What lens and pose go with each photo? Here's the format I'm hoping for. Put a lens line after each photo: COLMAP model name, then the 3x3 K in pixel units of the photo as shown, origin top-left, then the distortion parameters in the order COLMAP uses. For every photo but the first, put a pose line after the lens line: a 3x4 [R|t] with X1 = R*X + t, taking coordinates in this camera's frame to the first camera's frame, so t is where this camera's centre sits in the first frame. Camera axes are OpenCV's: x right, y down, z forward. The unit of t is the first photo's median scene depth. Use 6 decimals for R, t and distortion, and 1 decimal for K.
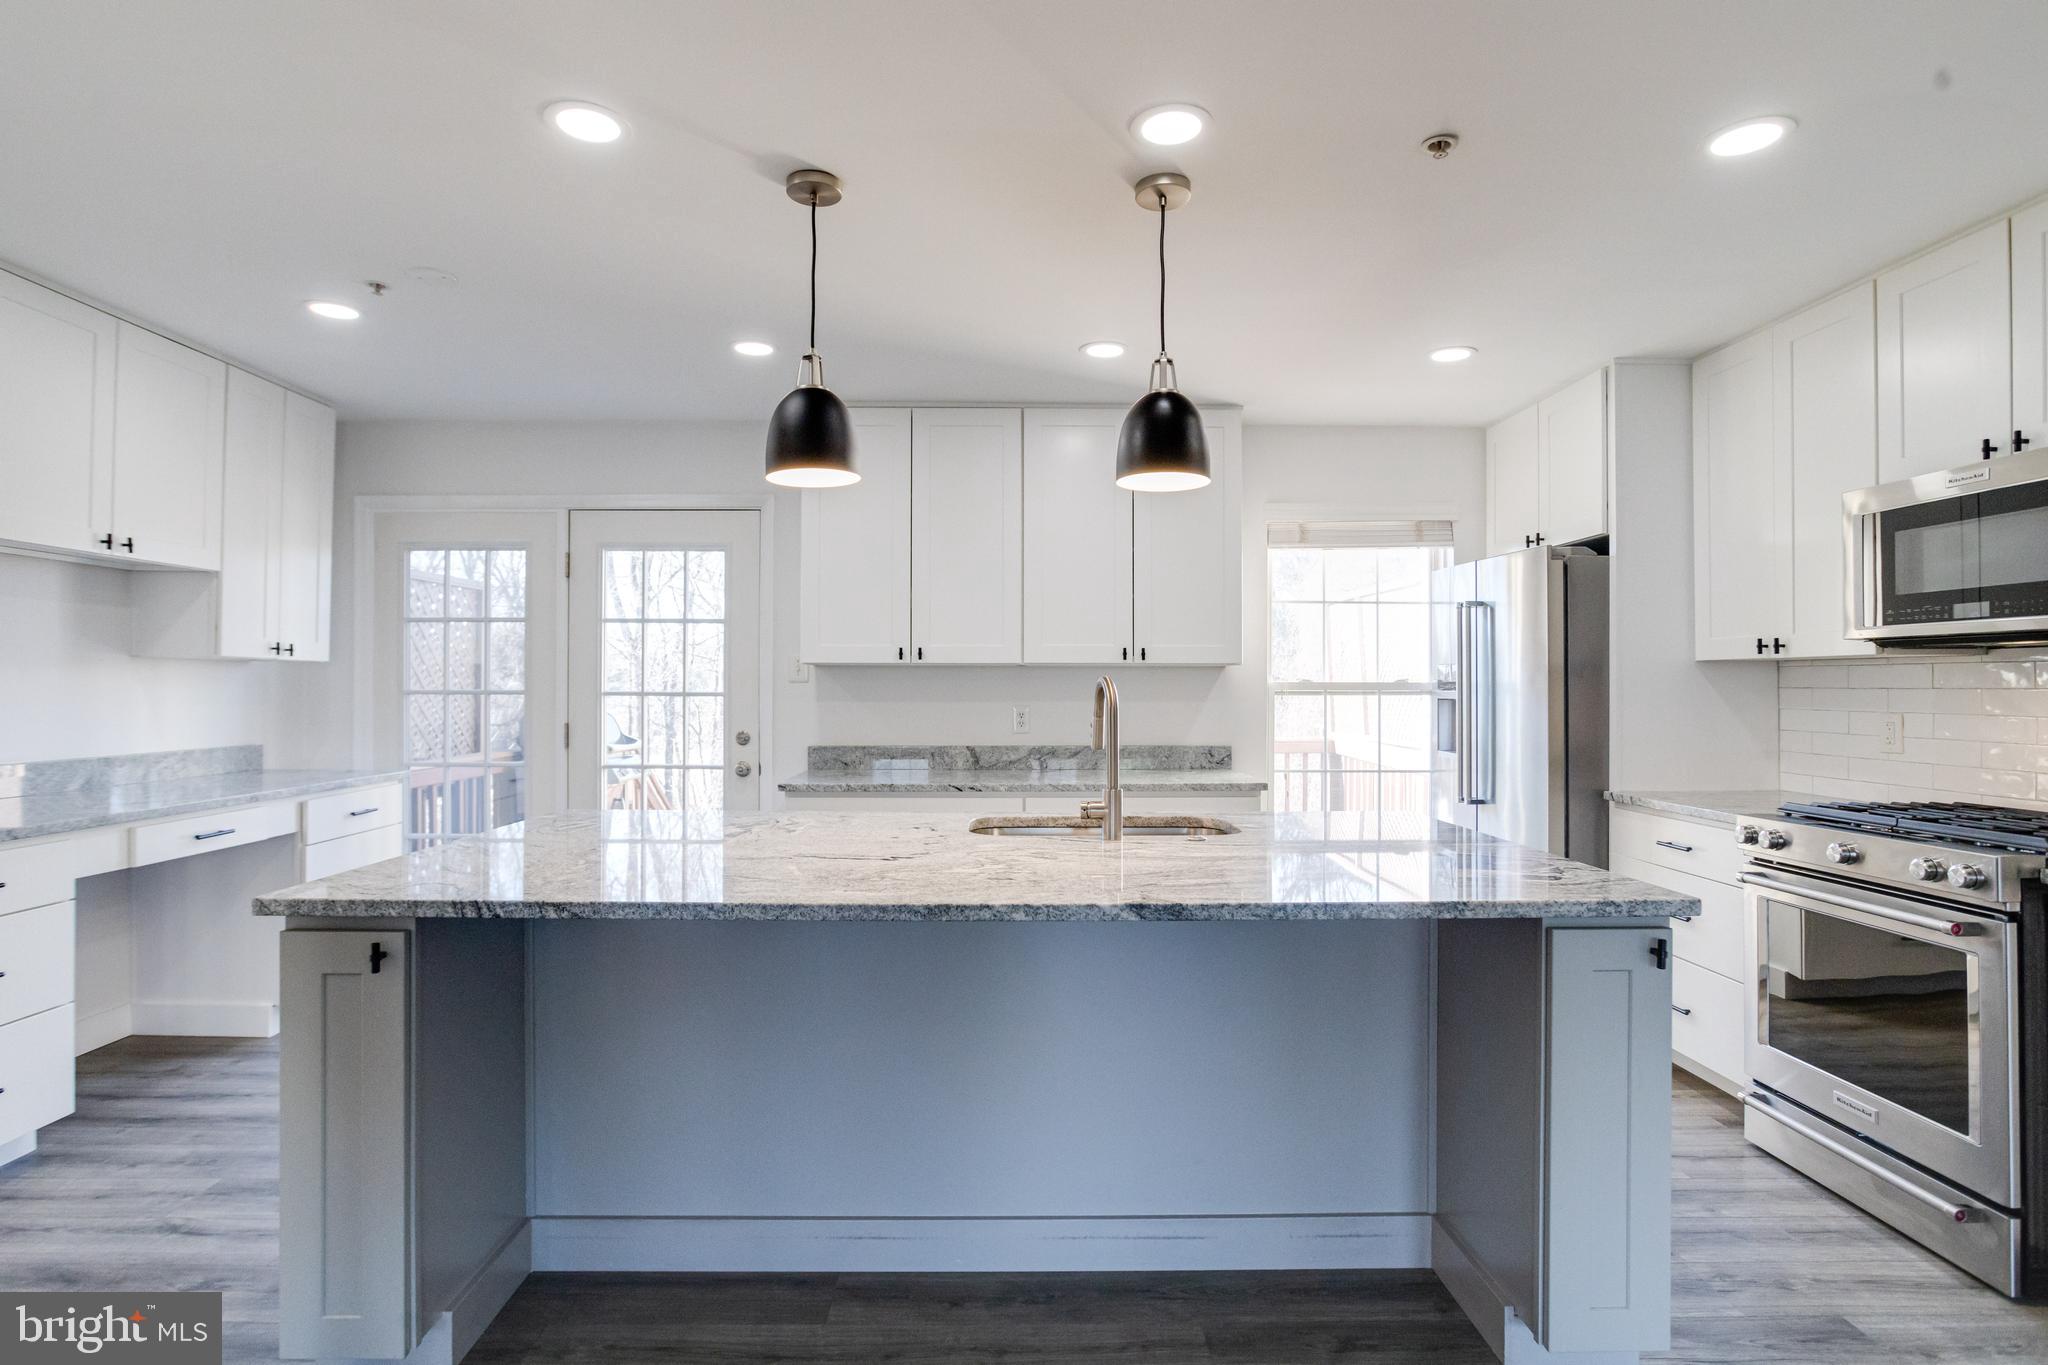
lens RADIAL K [[1036.6, 0, 1008.2], [0, 1036.6, 680.1], [0, 0, 1]] dist [-0.048210, 0.023598]
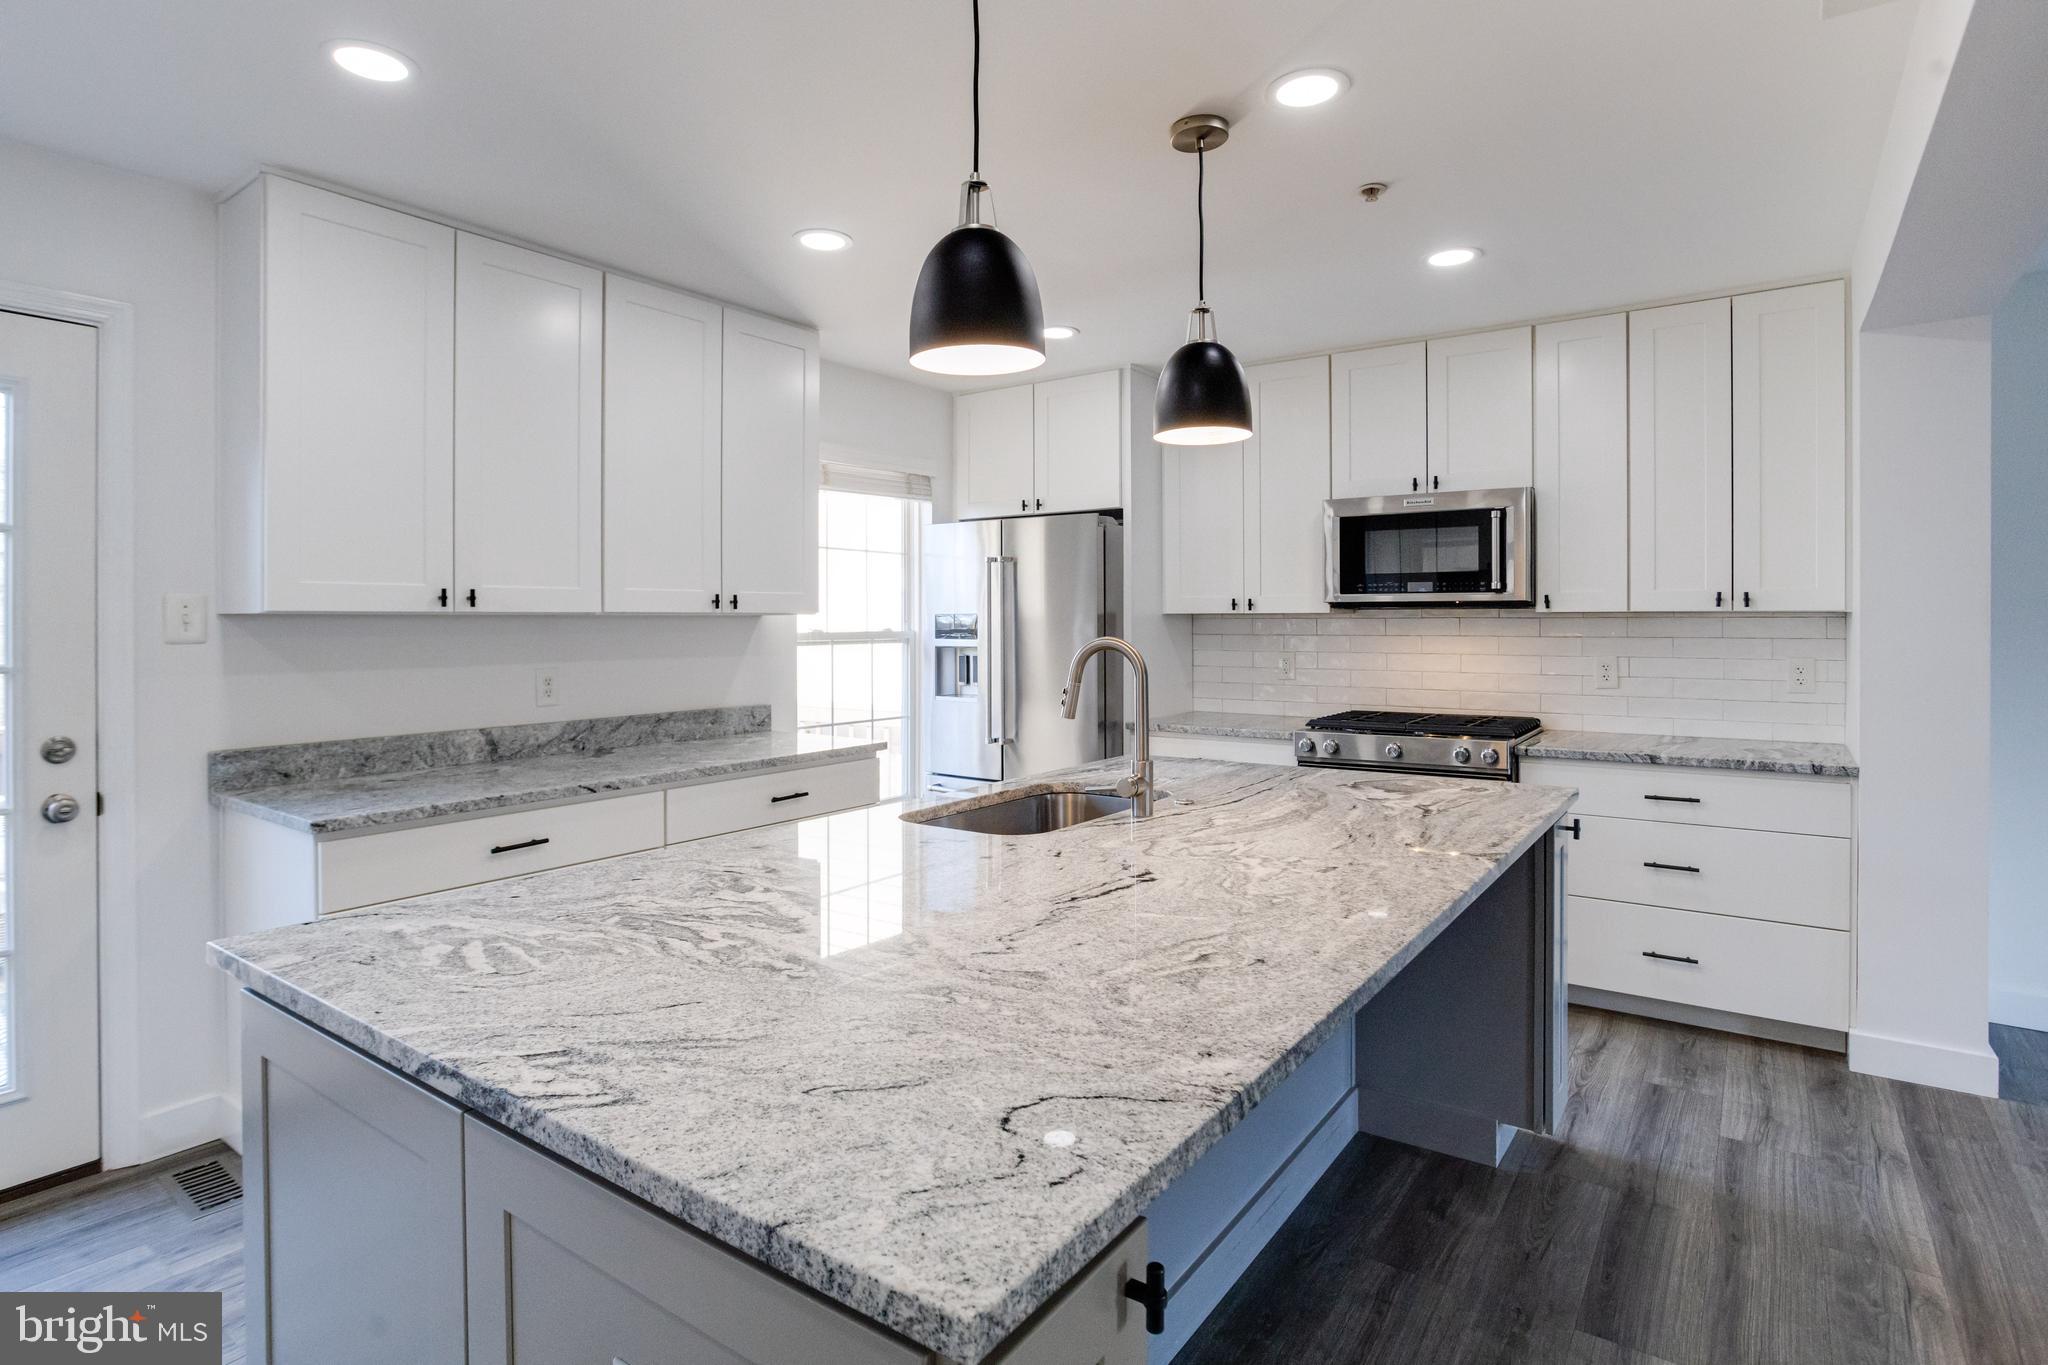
lens RADIAL K [[1052.8, 0, 1009.3], [0, 1052.8, 625.6], [0, 0, 1]] dist [-0.049888, 0.024476]
pose [[0.599279, -0.006327, 0.800515, -0.448886], [0.000539, 0.999972, 0.007499, -0.013294], [-0.800540, -0.004062, 0.599265, 0.337707]]
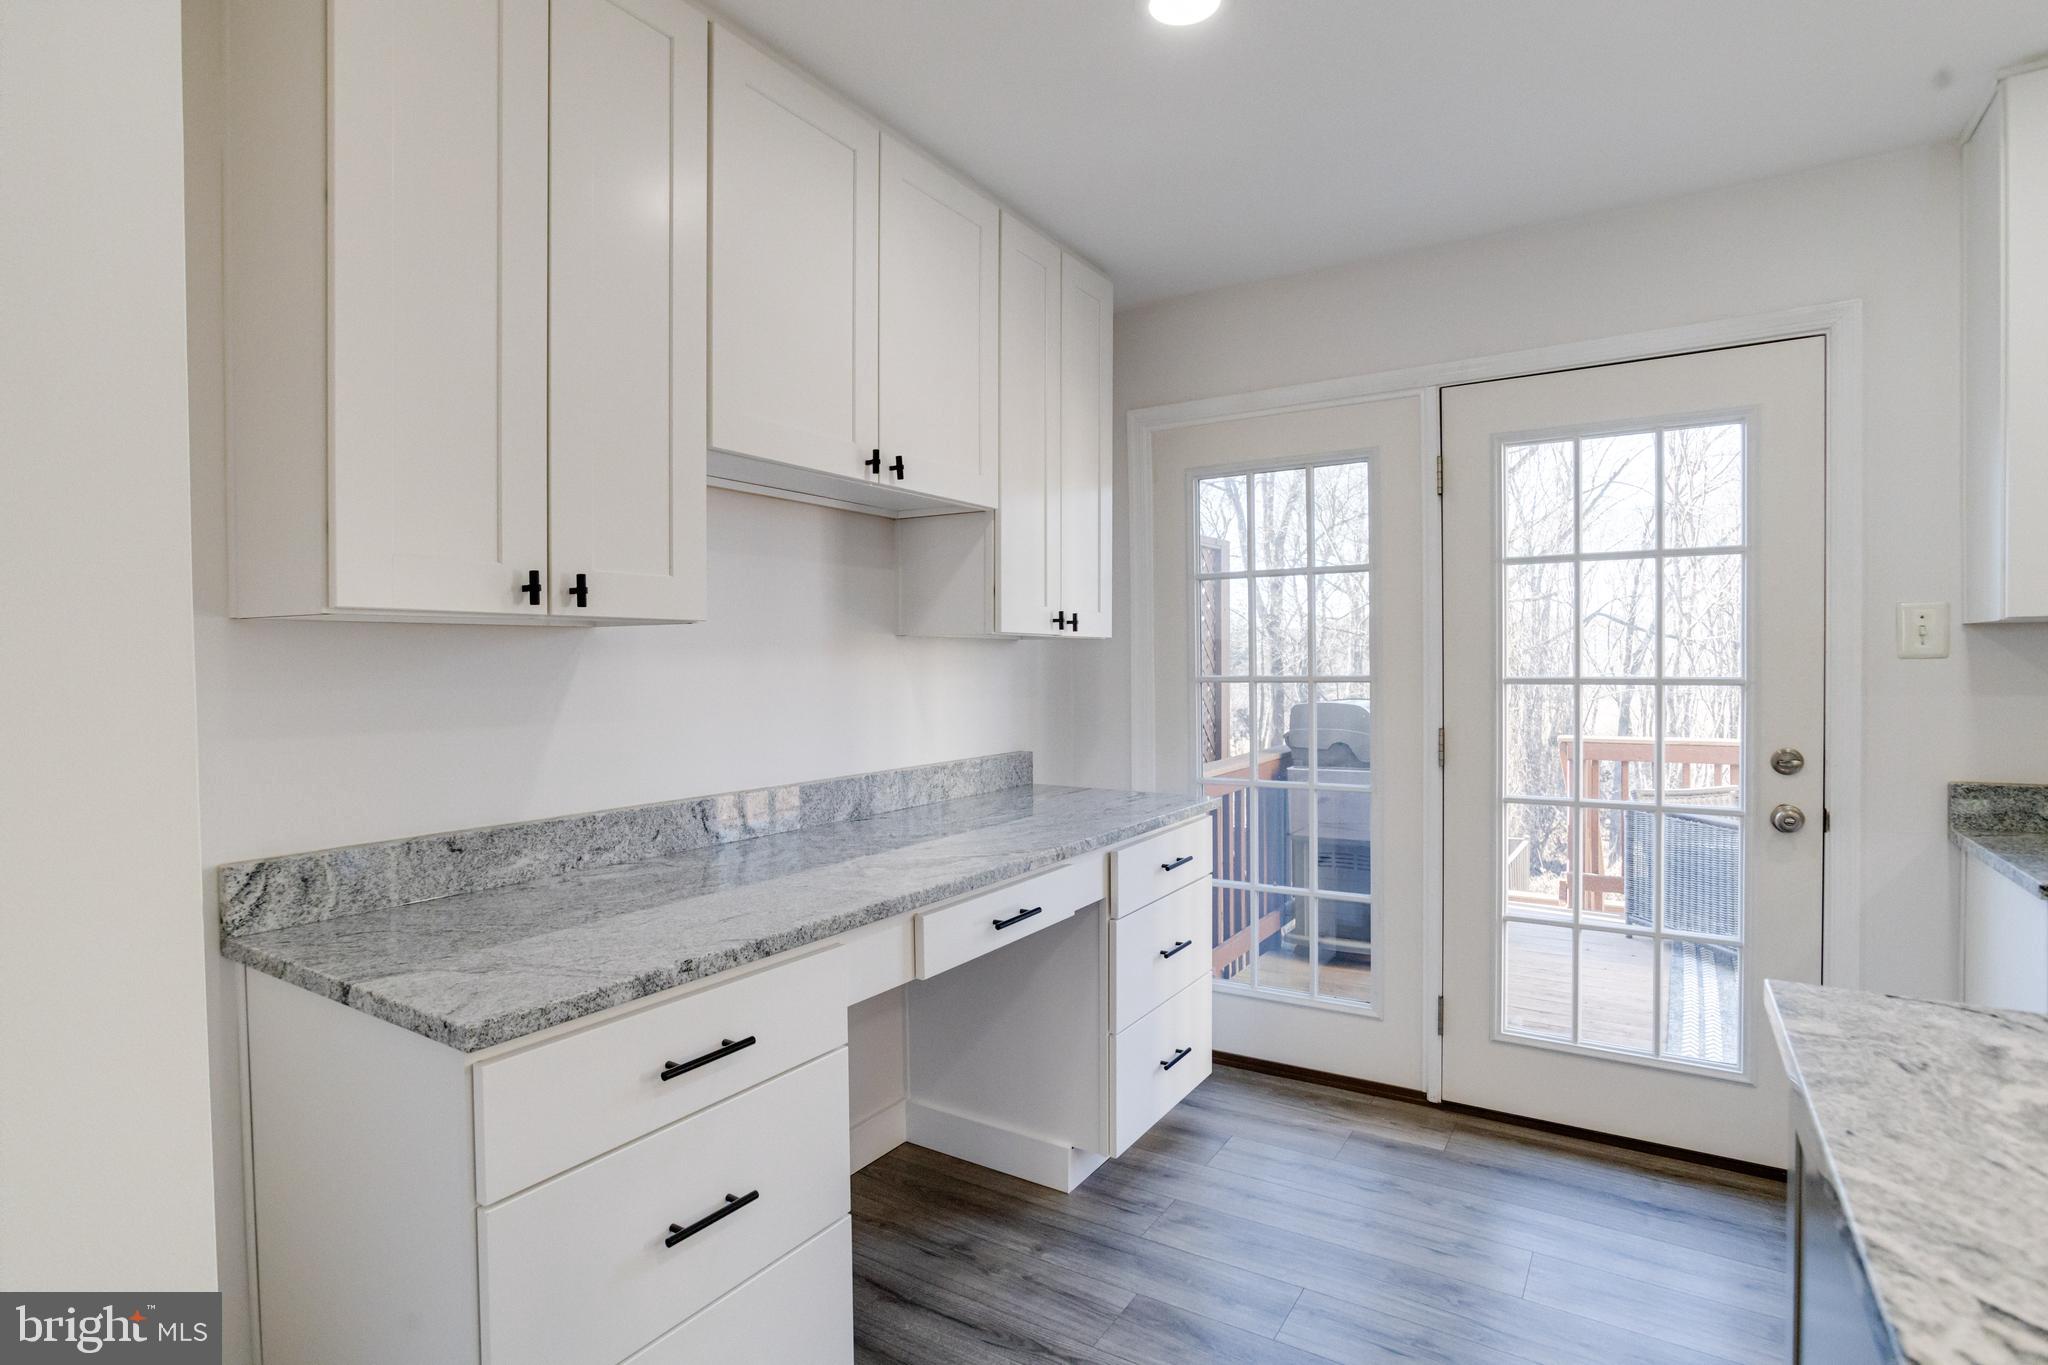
lens RADIAL K [[1036.6, 0, 1008.2], [0, 1036.6, 680.1], [0, 0, 1]] dist [-0.048210, 0.023598]
pose [[0.835153, -0.003490, -0.550007, -0.354660], [0.016275, 0.999699, 0.018371, -0.003667], [0.549777, -0.024294, 0.834958, 0.382733]]
